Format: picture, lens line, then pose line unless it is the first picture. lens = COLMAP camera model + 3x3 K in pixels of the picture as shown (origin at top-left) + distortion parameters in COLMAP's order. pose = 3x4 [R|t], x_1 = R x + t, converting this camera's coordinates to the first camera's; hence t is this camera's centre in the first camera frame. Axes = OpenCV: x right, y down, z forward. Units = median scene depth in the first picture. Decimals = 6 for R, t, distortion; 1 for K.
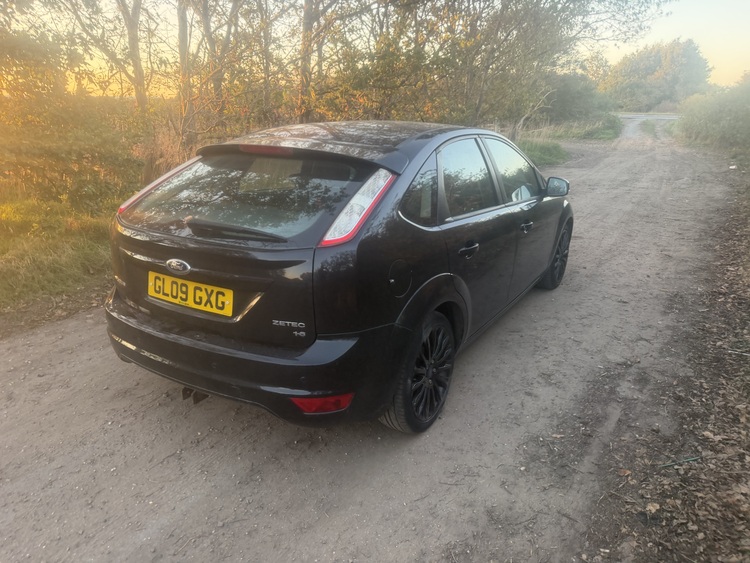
lens RADIAL K [[523.4, 0, 373.7], [0, 523.4, 287.4], [0, 0, 1]] dist [-0.012503, -0.008578]
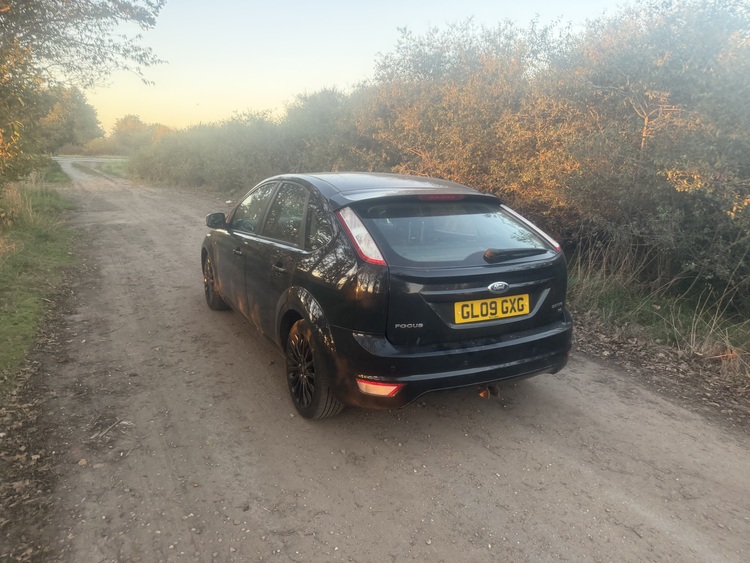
lens RADIAL K [[523.4, 0, 373.8], [0, 523.4, 276.9], [0, 0, 1]] dist [-0.012503, -0.008578]
pose [[0.506768, -0.164638, 0.846215, -1.579394], [0.242940, 0.969085, 0.043055, -0.190414], [-0.827143, 0.183761, 0.531099, 0.555736]]
